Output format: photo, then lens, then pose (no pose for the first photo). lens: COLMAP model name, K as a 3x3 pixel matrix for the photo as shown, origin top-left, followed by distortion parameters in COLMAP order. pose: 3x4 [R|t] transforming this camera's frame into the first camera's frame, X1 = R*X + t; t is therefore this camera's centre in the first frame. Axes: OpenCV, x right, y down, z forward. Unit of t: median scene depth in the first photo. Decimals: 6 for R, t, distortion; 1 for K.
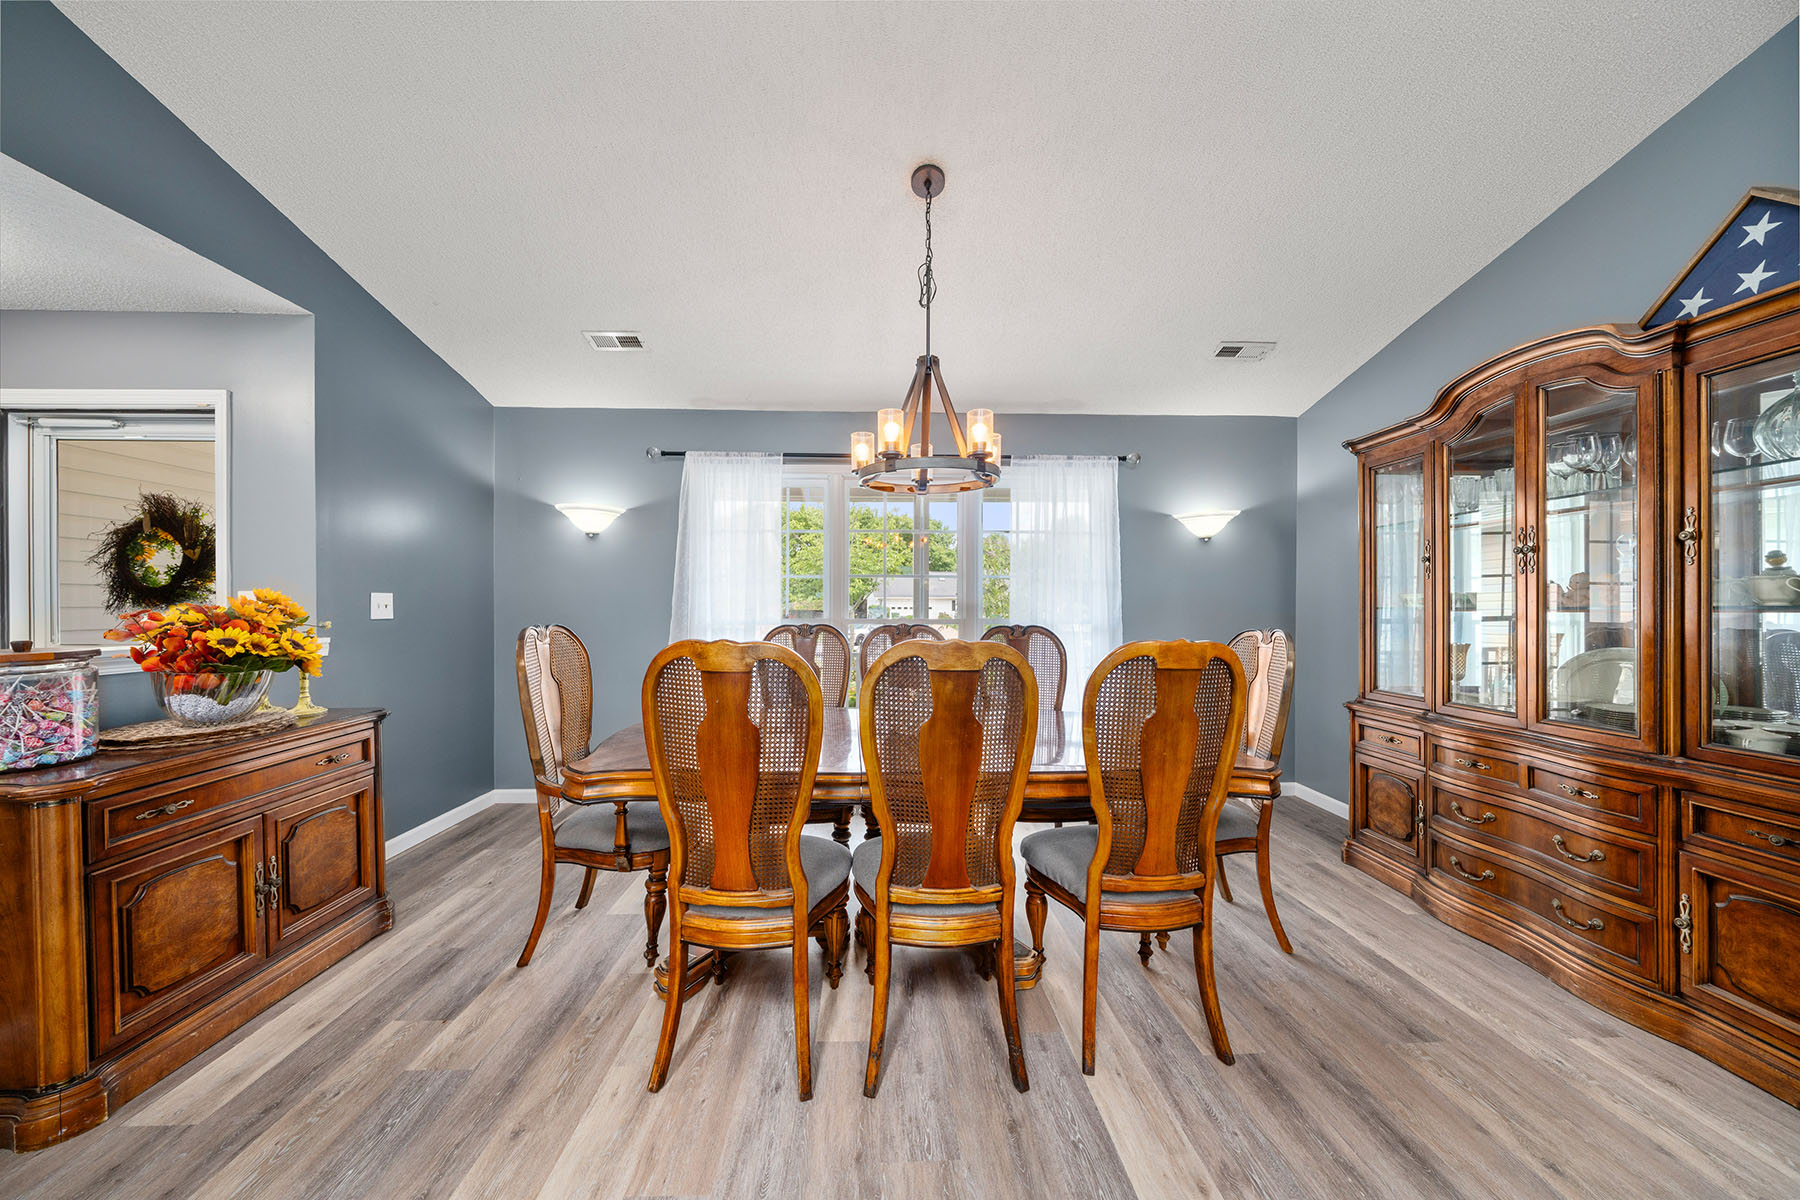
lens RADIAL K [[621.0, 0, 890.5], [0, 621.0, 605.0], [0, 0, 1]] dist [-0.010278, 0.001545]
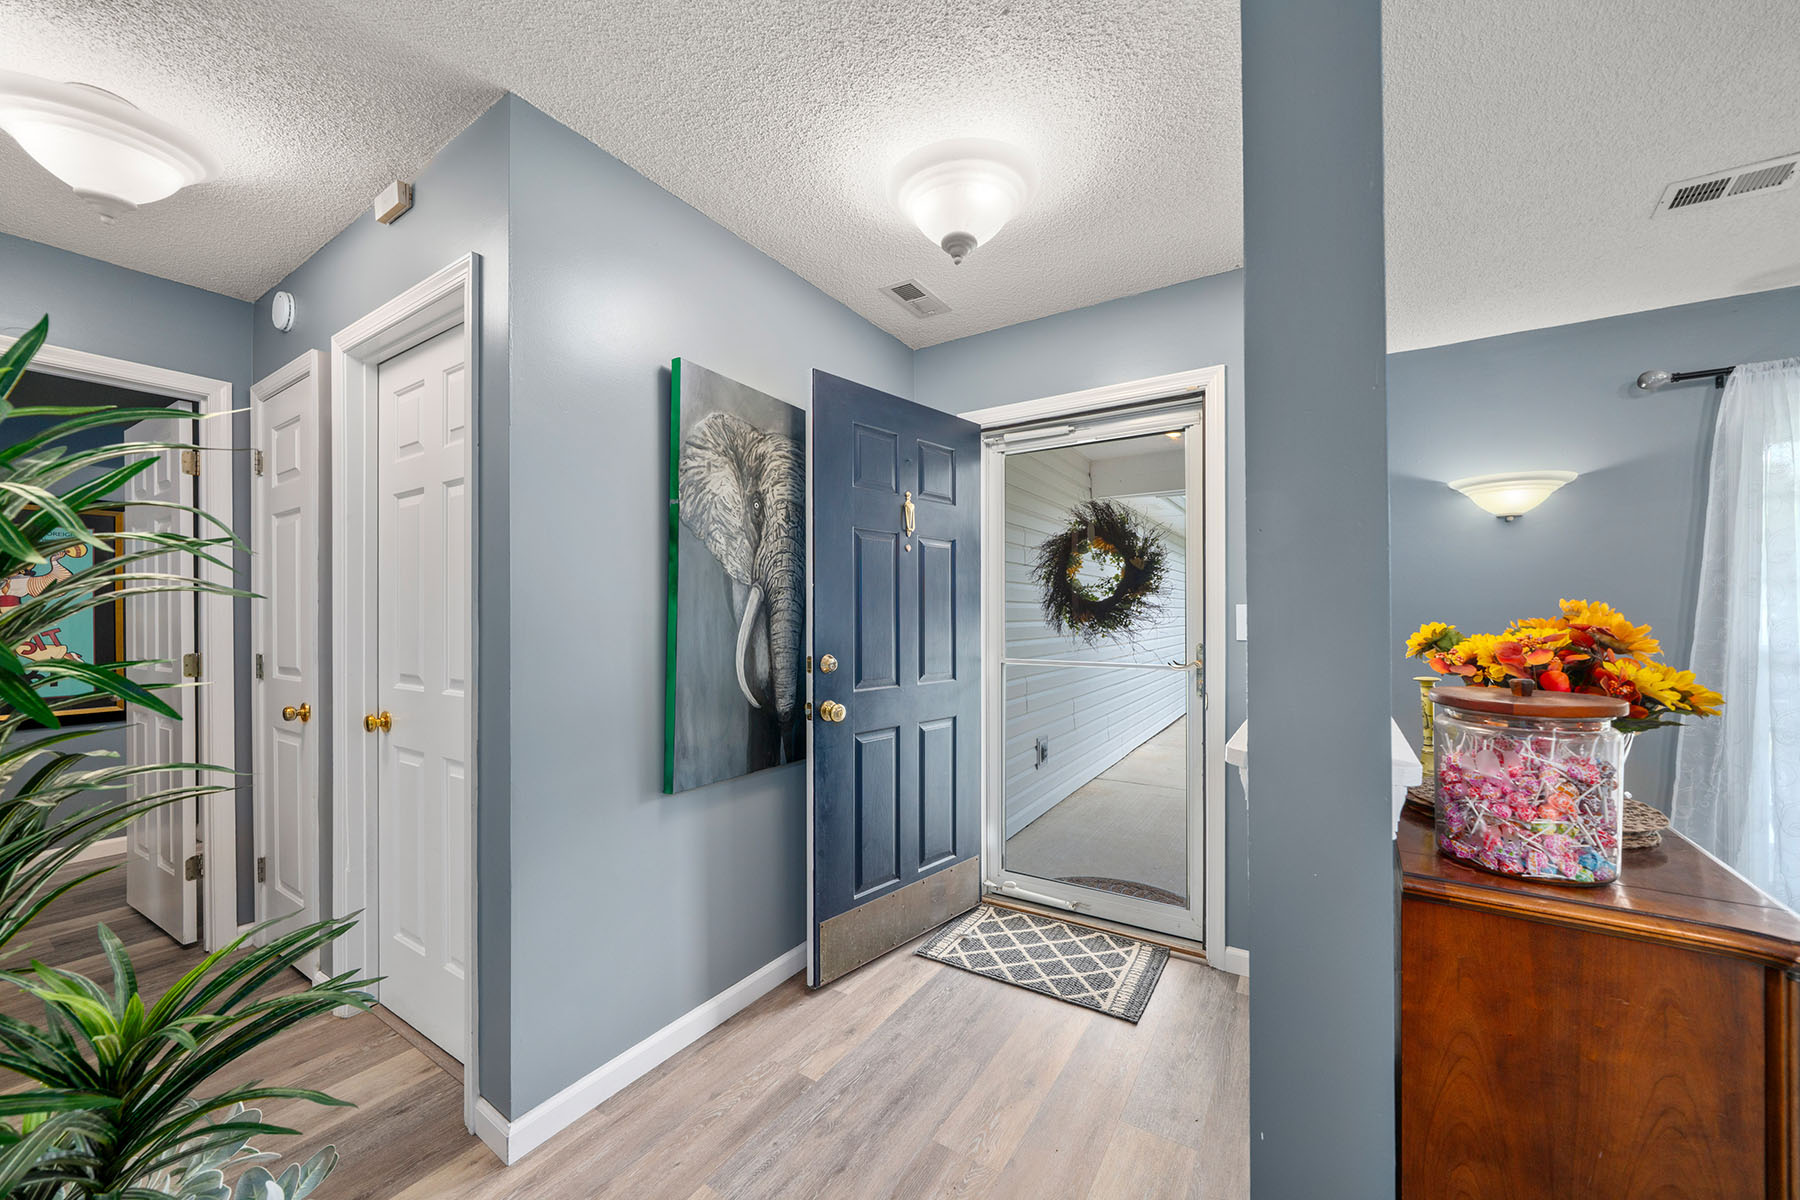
lens RADIAL K [[662.1, 0, 905.4], [0, 662.1, 611.7], [0, 0, 1]] dist [-0.004089, 0.000206]
pose [[0.819553, -0.001300, -0.573002, -0.813608], [-0.000237, 0.999997, -0.002607, -0.008401], [0.573003, 0.002272, 0.819550, 0.010792]]
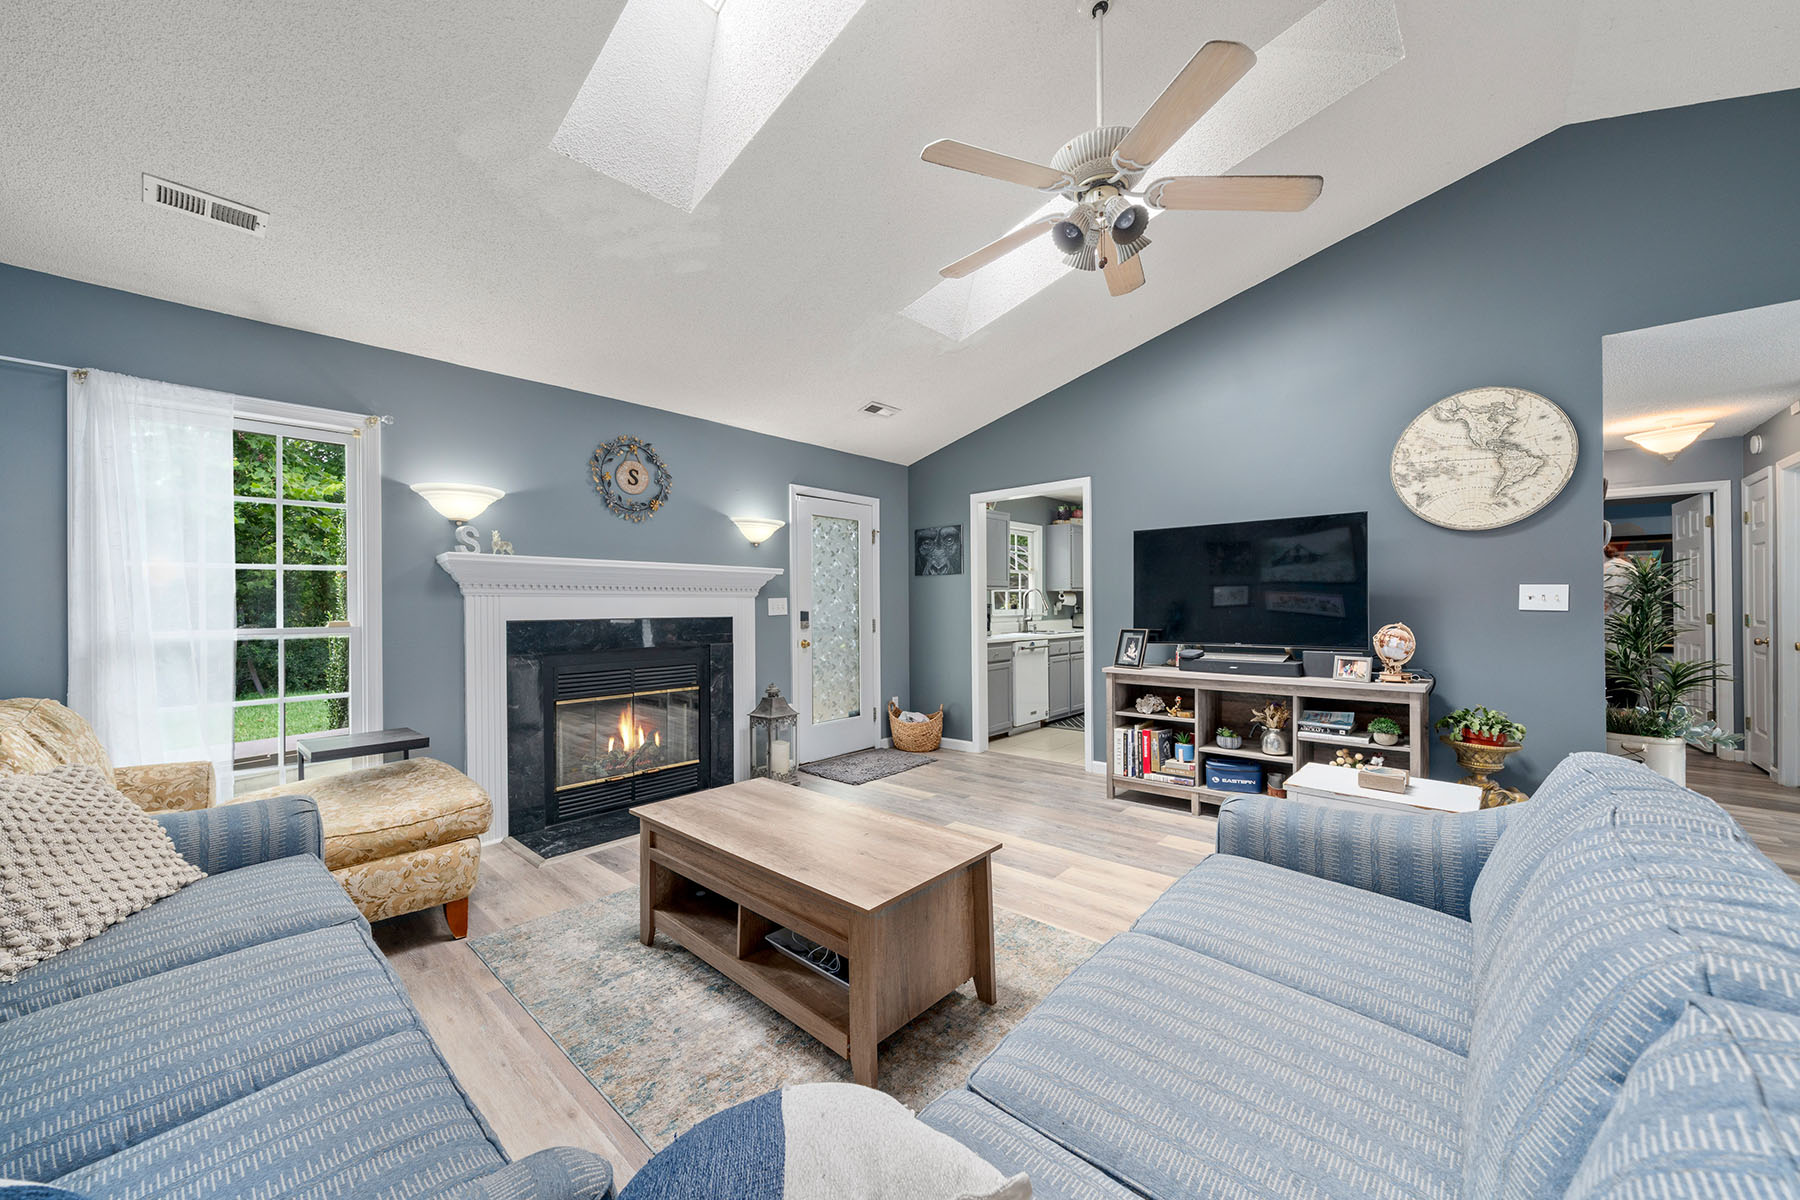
lens RADIAL K [[662.1, 0, 899.1], [0, 662.1, 601.6], [0, 0, 1]] dist [-0.004089, 0.000206]
pose [[-0.697677, 0.003752, -0.716403, 0.731848], [0.003774, 0.999992, 0.001563, -0.000016], [0.716402, -0.001613, -0.697685, -0.148174]]
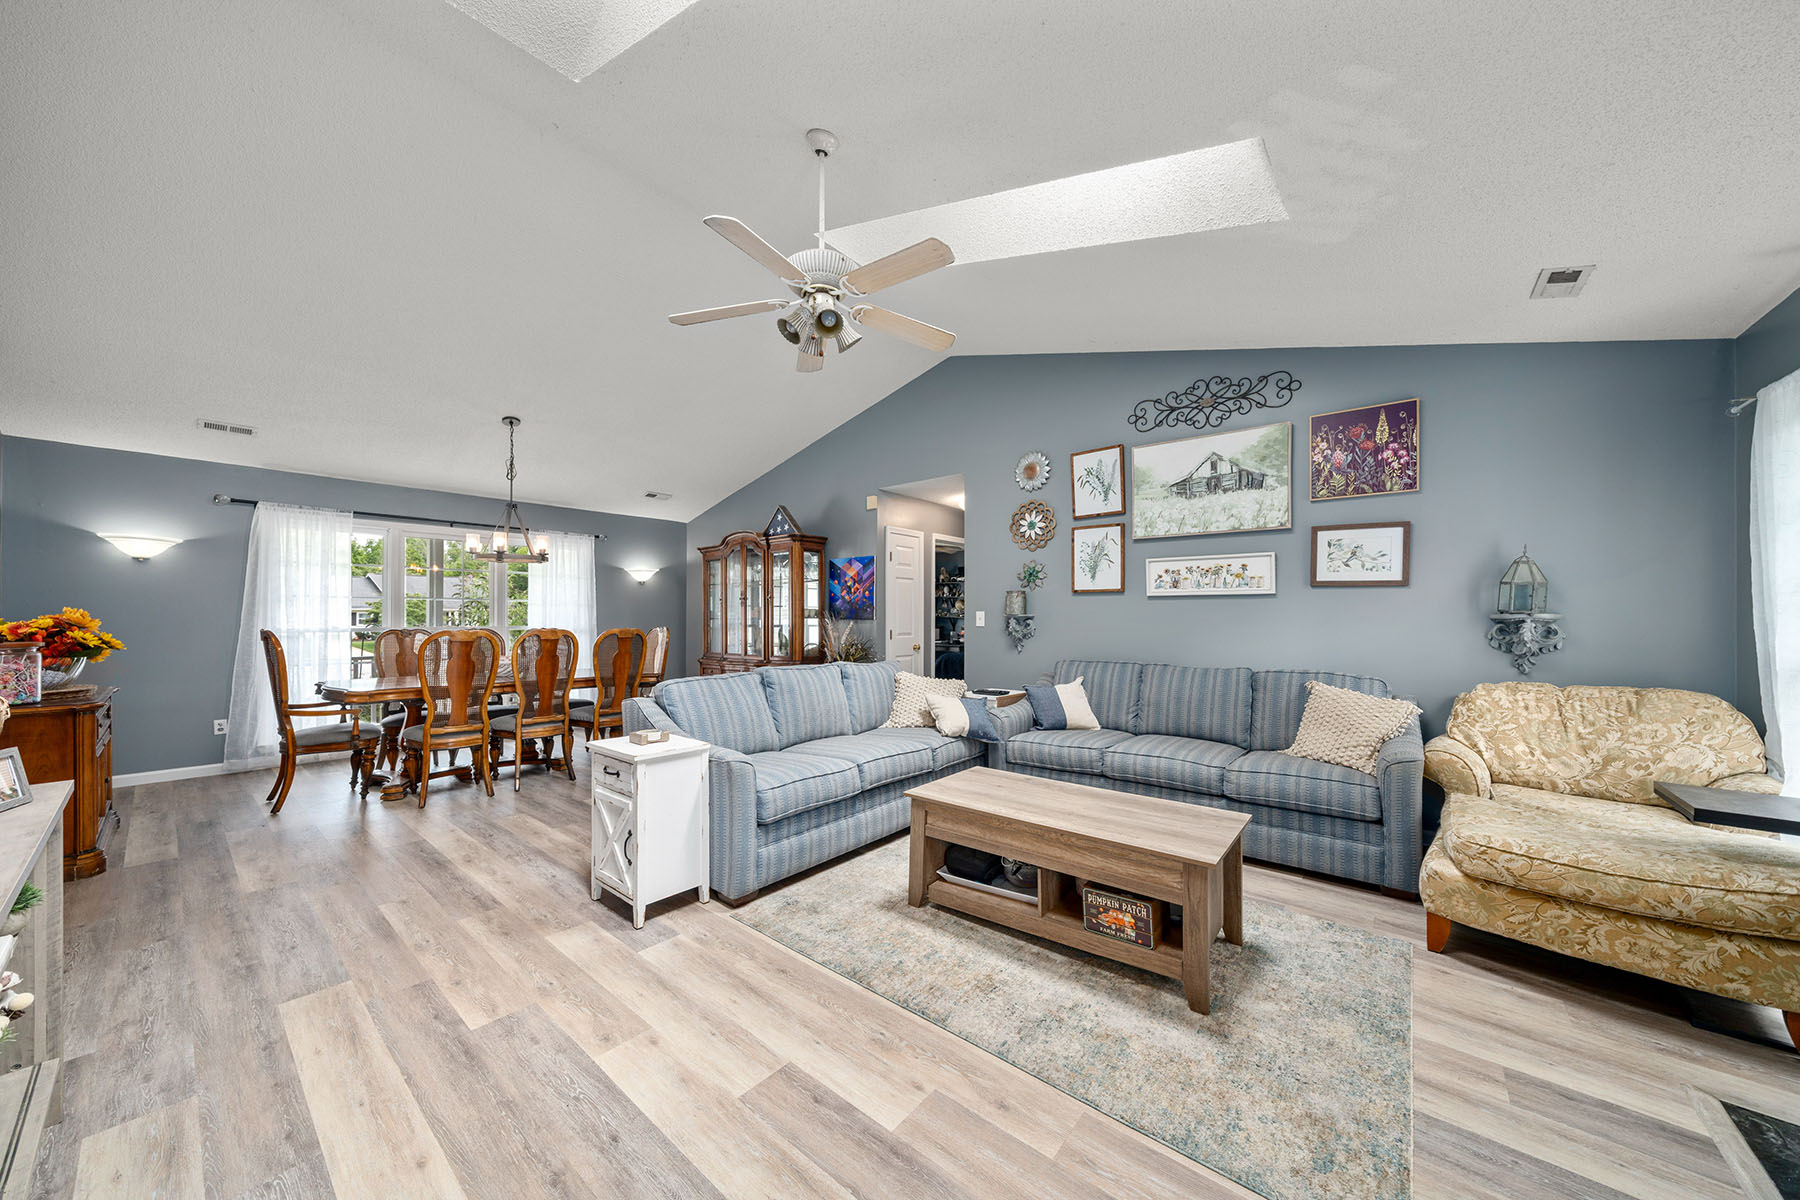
lens RADIAL K [[621.0, 0, 896.2], [0, 621.0, 616.5], [0, 0, 1]] dist [-0.010278, 0.001545]
pose [[0.670465, -0.000328, 0.741941, -0.508473], [0.002011, 0.999997, -0.001376, 0.001402], [-0.741939, 0.002414, 0.670463, -1.145305]]
